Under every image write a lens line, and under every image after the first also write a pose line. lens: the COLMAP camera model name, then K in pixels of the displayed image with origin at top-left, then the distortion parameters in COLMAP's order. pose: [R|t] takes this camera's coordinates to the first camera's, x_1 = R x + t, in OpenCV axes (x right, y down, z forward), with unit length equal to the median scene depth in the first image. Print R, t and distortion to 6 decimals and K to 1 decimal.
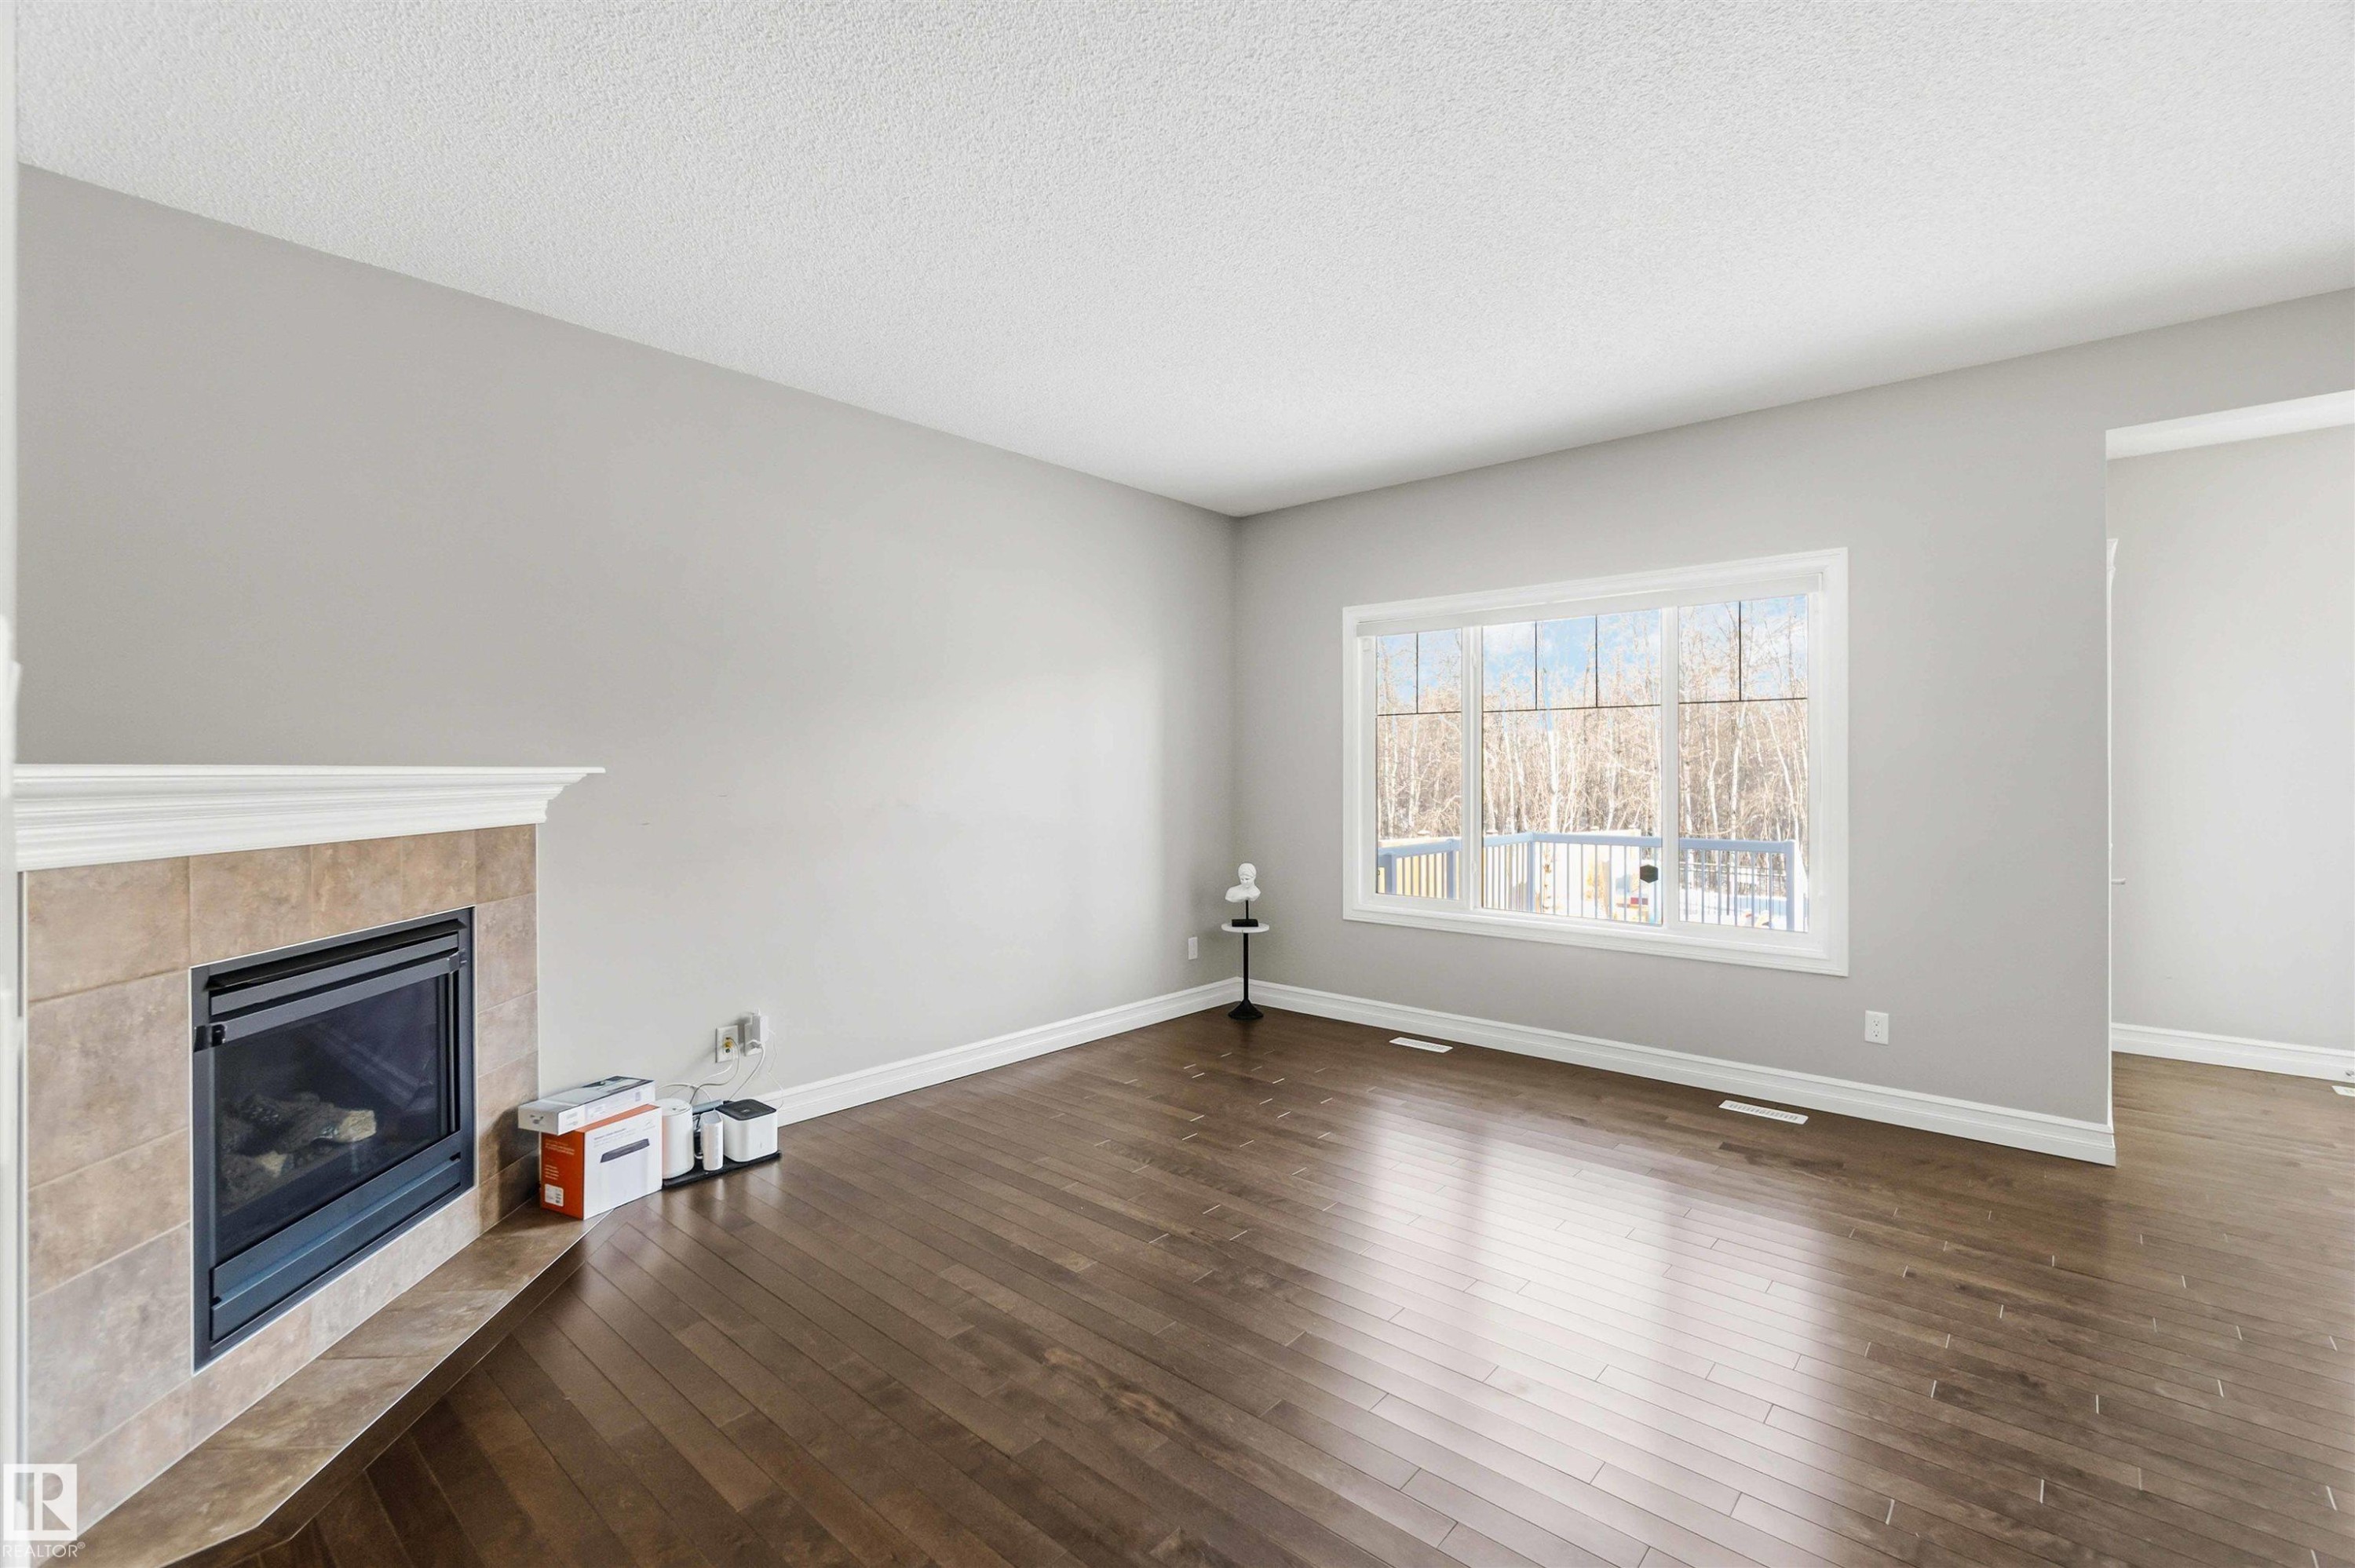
lens RADIAL K [[1025.0, 0, 1183.0], [0, 1025.0, 773.2], [0, 0, 1]] dist [-0.007051, 0.003626]
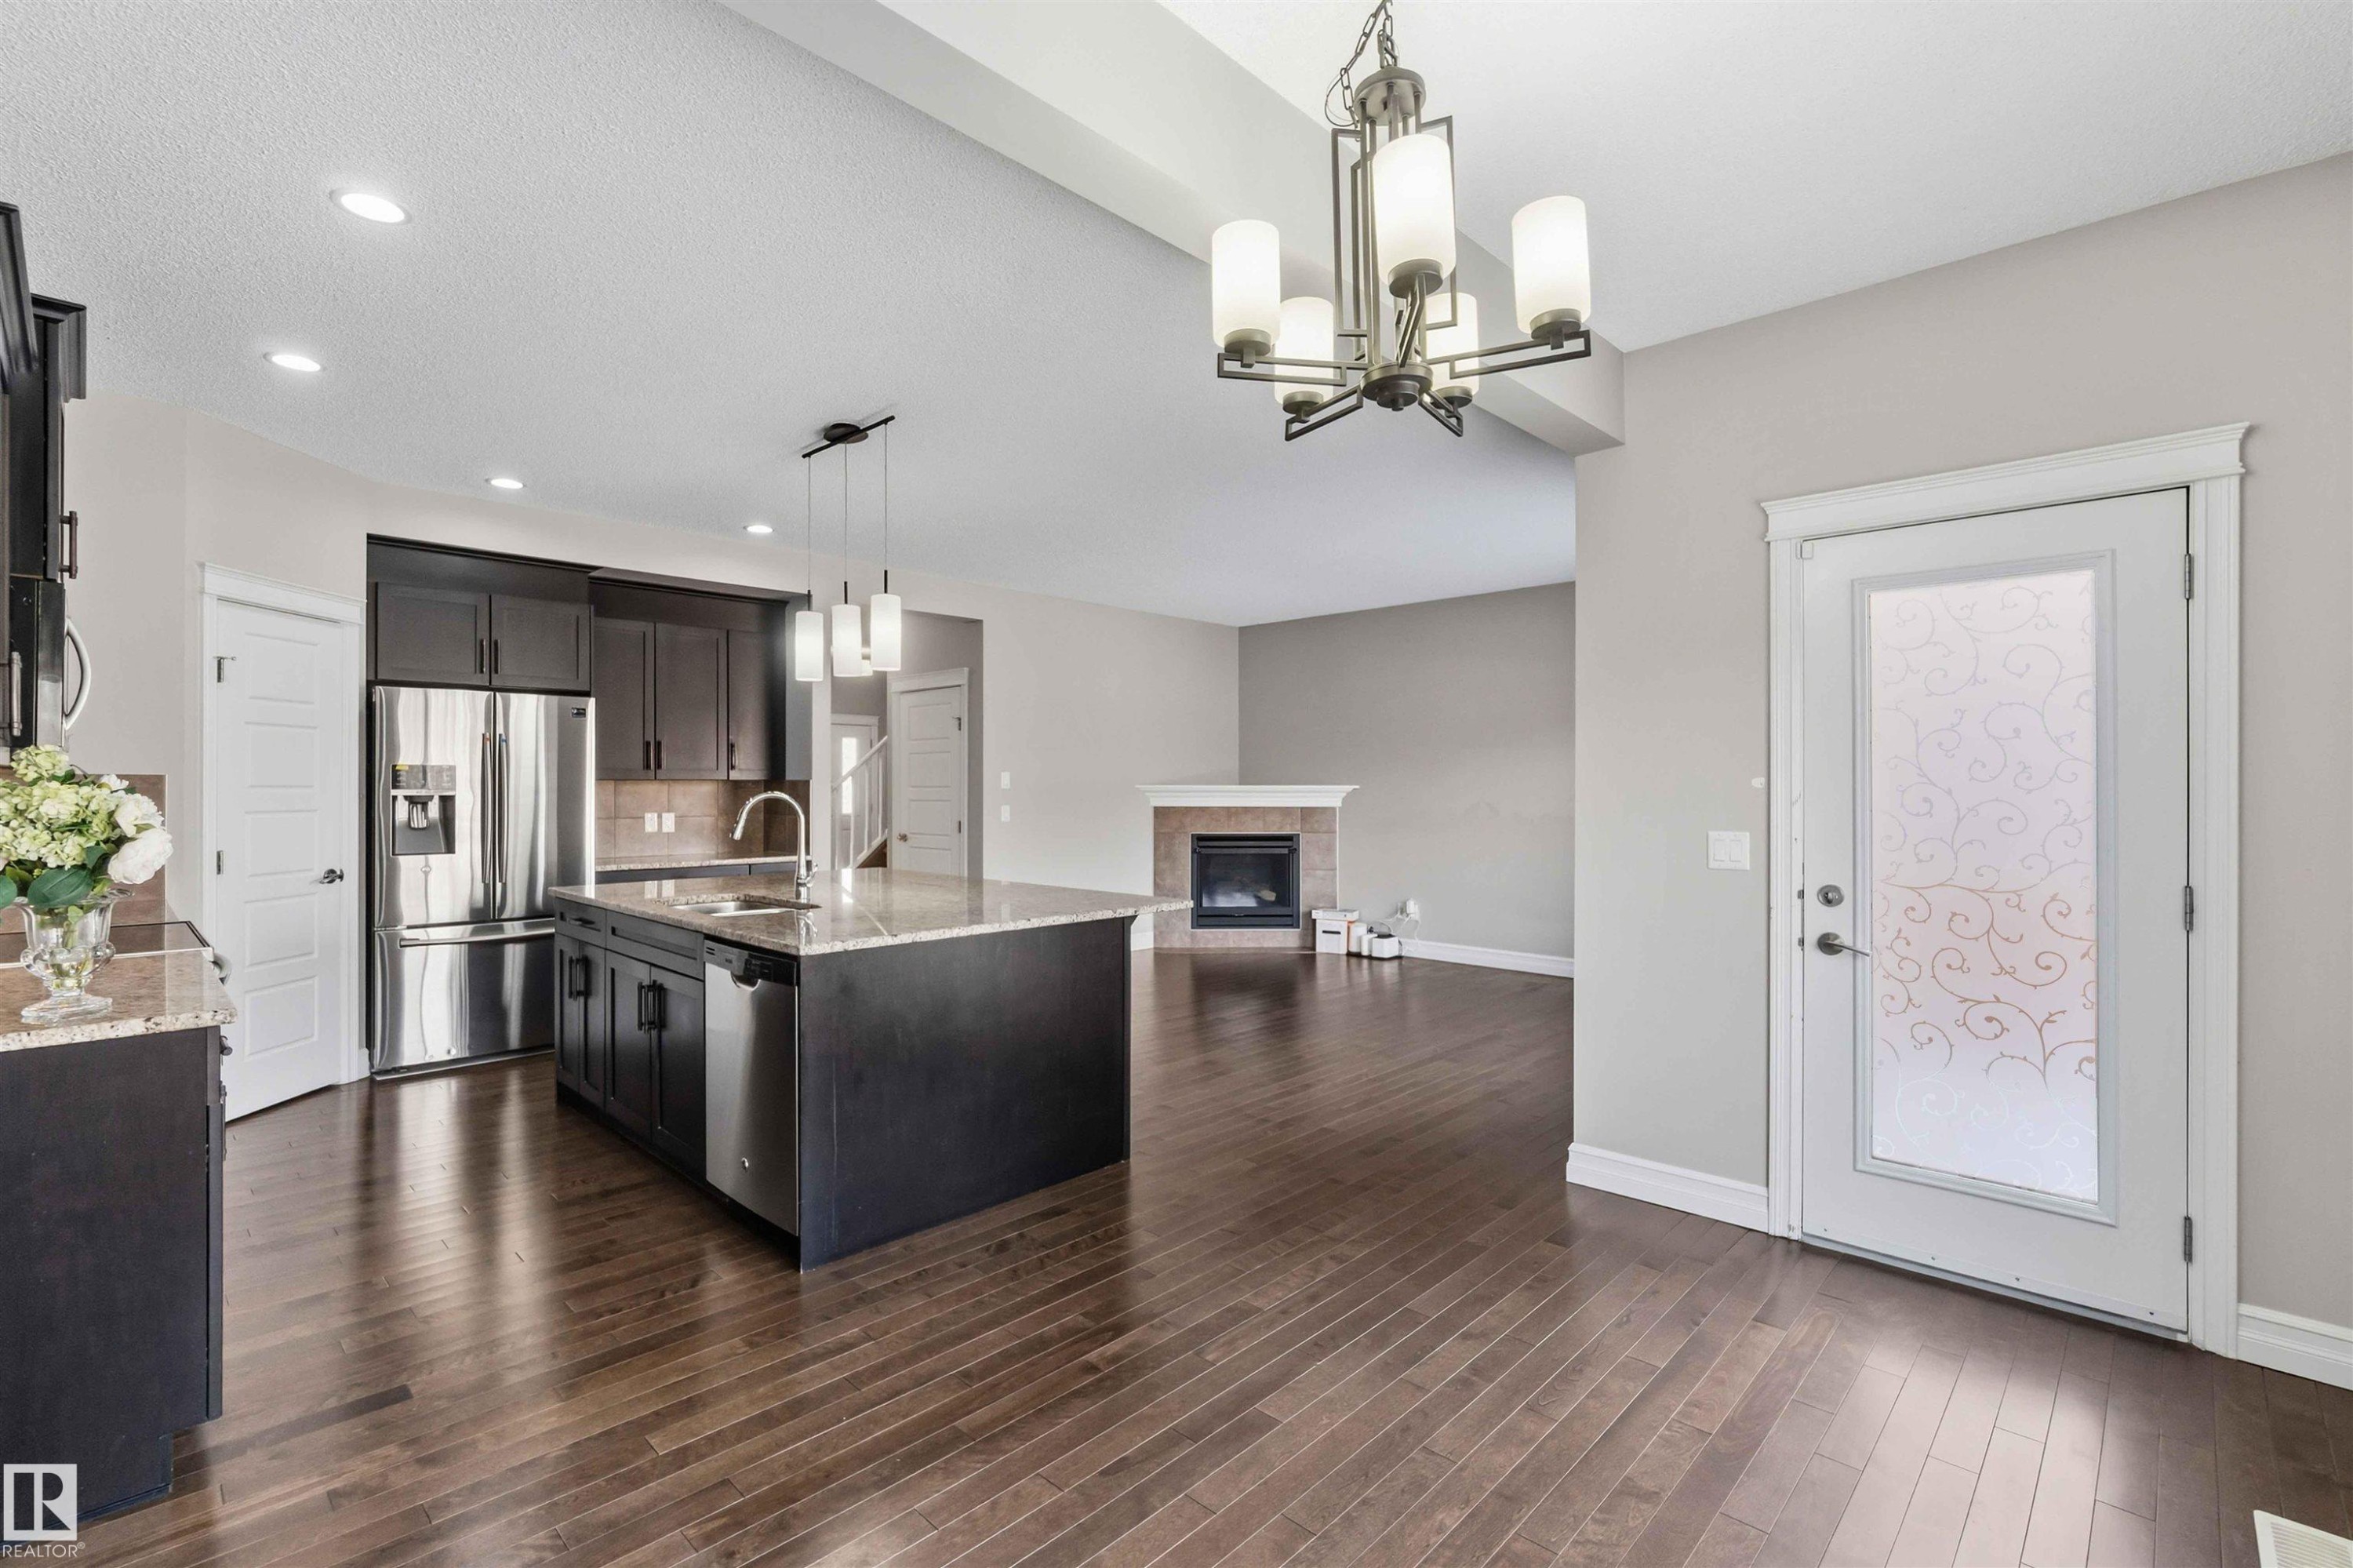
lens RADIAL K [[1024.3, 0, 1174.7], [0, 1024.3, 790.7], [0, 0, 1]] dist [-0.007051, 0.003626]
pose [[-0.044087, 0.005625, -0.999012, 2.032921], [-0.004922, 0.999971, 0.005847, -0.006889], [0.999016, 0.005175, -0.044058, 0.695319]]
